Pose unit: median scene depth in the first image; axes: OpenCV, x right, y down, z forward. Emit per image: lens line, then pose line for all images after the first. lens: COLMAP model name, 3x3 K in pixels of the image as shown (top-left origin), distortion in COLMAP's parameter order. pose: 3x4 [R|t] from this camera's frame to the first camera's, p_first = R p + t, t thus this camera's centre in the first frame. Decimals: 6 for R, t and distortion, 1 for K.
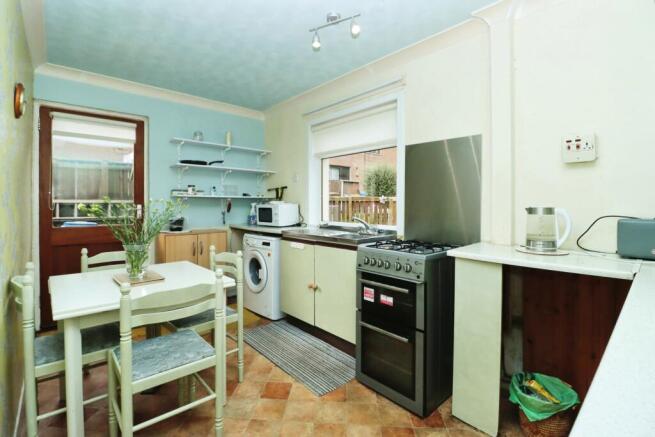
lens RADIAL K [[305.6, 0, 331.2], [0, 305.6, 206.1], [0, 0, 1]] dist [-0.002199, -0.000844]
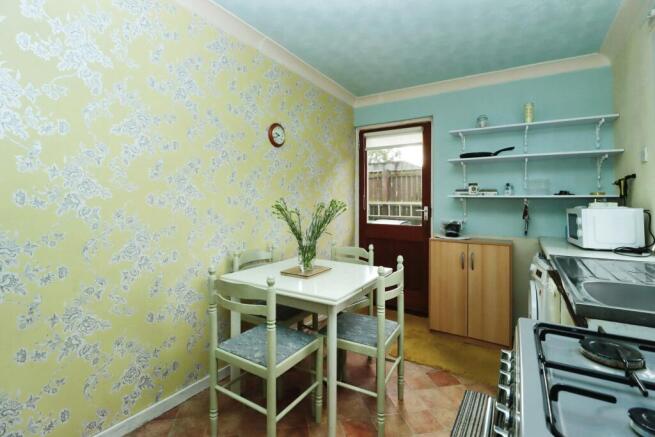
lens RADIAL K [[305.6, 0, 331.2], [0, 305.6, 206.1], [0, 0, 1]] dist [-0.002199, -0.000844]
pose [[0.288204, 0.010532, -0.957511, 0.227275], [-0.010626, 0.999913, 0.007801, -0.010214], [0.957510, 0.007926, 0.288291, 0.406286]]
